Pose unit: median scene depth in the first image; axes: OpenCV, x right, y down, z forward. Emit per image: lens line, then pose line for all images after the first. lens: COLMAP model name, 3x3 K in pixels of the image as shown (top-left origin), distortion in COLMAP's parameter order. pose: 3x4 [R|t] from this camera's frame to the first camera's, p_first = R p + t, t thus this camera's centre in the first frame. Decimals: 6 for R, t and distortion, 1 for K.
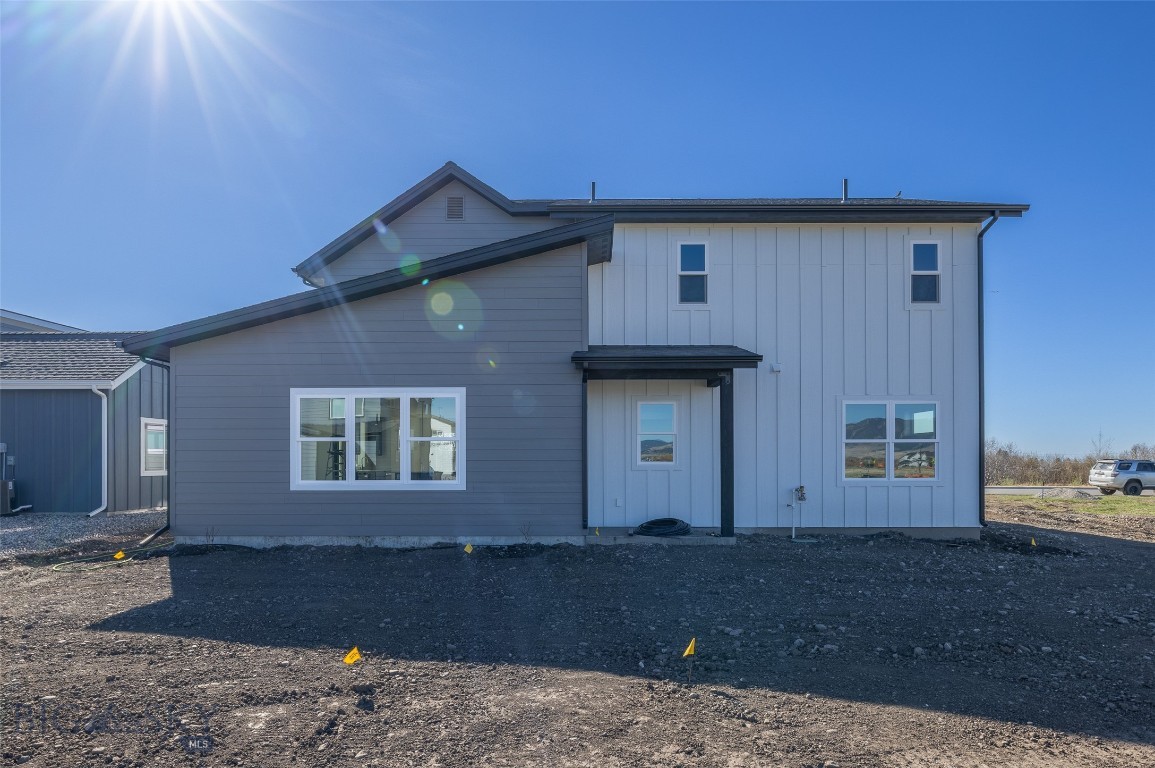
lens RADIAL K [[652.9, 0, 574.6], [0, 652.9, 460.5], [0, 0, 1]] dist [-0.004972, -0.000282]
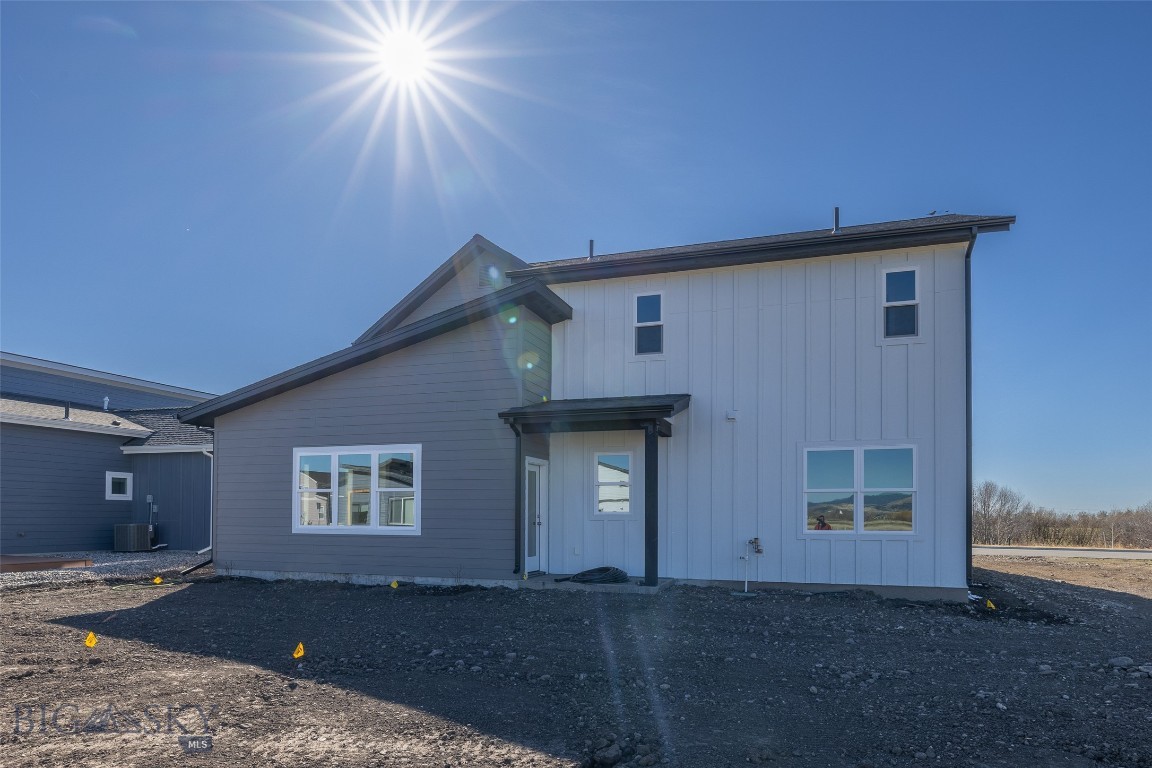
lens RADIAL K [[691.2, 0, 576.8], [0, 691.2, 505.8], [0, 0, 1]] dist [-0.002770, 0.000248]
pose [[0.951978, 0.002785, -0.306153, 0.409389], [-0.007336, 0.999879, -0.013717, 0.008059], [0.306078, 0.015304, 0.951884, -0.043211]]
